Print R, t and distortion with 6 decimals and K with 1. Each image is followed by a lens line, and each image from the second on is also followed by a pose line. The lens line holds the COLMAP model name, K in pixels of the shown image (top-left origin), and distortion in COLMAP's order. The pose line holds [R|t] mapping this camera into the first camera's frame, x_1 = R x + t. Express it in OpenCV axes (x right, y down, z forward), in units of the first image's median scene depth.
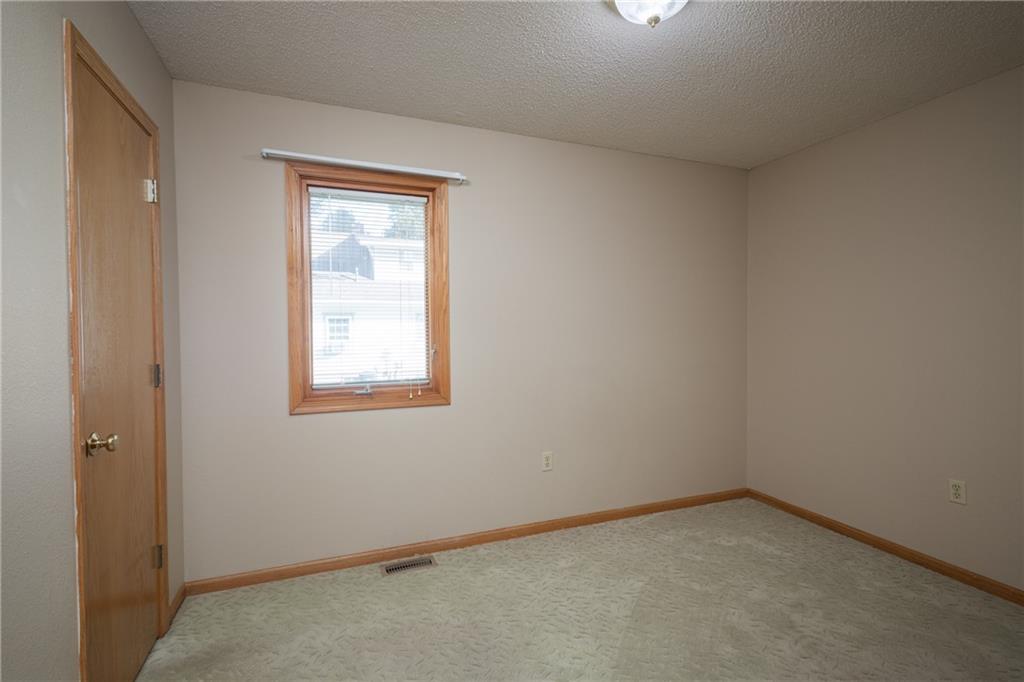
lens RADIAL K [[473.4, 0, 512.0], [0, 473.4, 341.0], [0, 0, 1]] dist [0.014454, 0.000090]
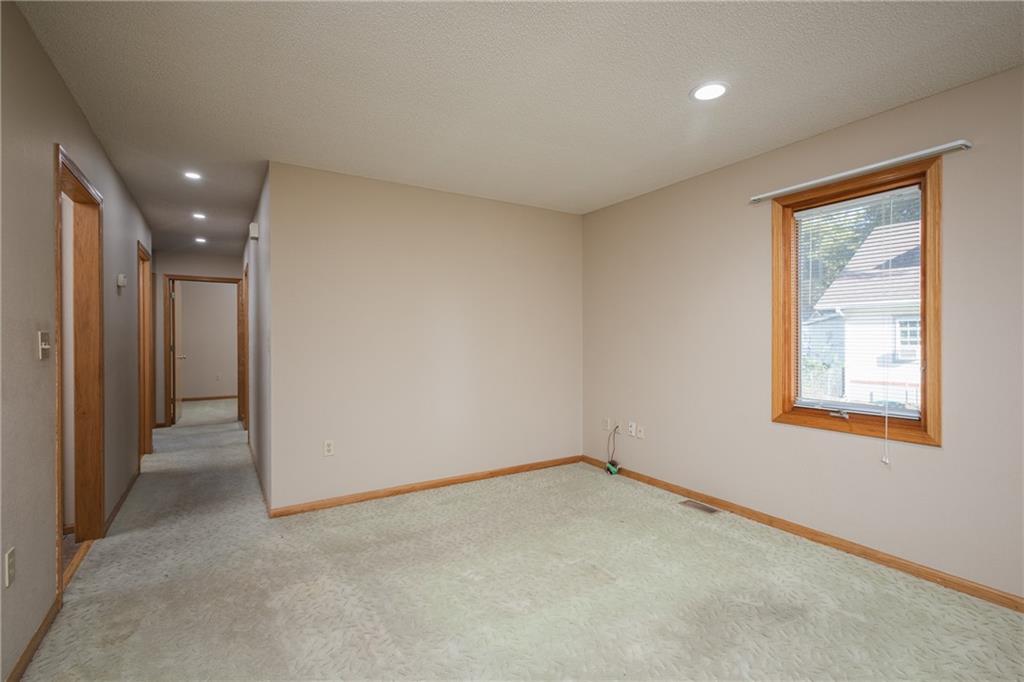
lens RADIAL K [[473.4, 0, 512.0], [0, 473.4, 341.0], [0, 0, 1]] dist [0.014454, 0.000090]
pose [[0.162795, 0.018707, -0.986483, 0.597834], [-0.019811, 0.999681, 0.015688, -0.013292], [0.986461, 0.016989, 0.163113, 0.126096]]
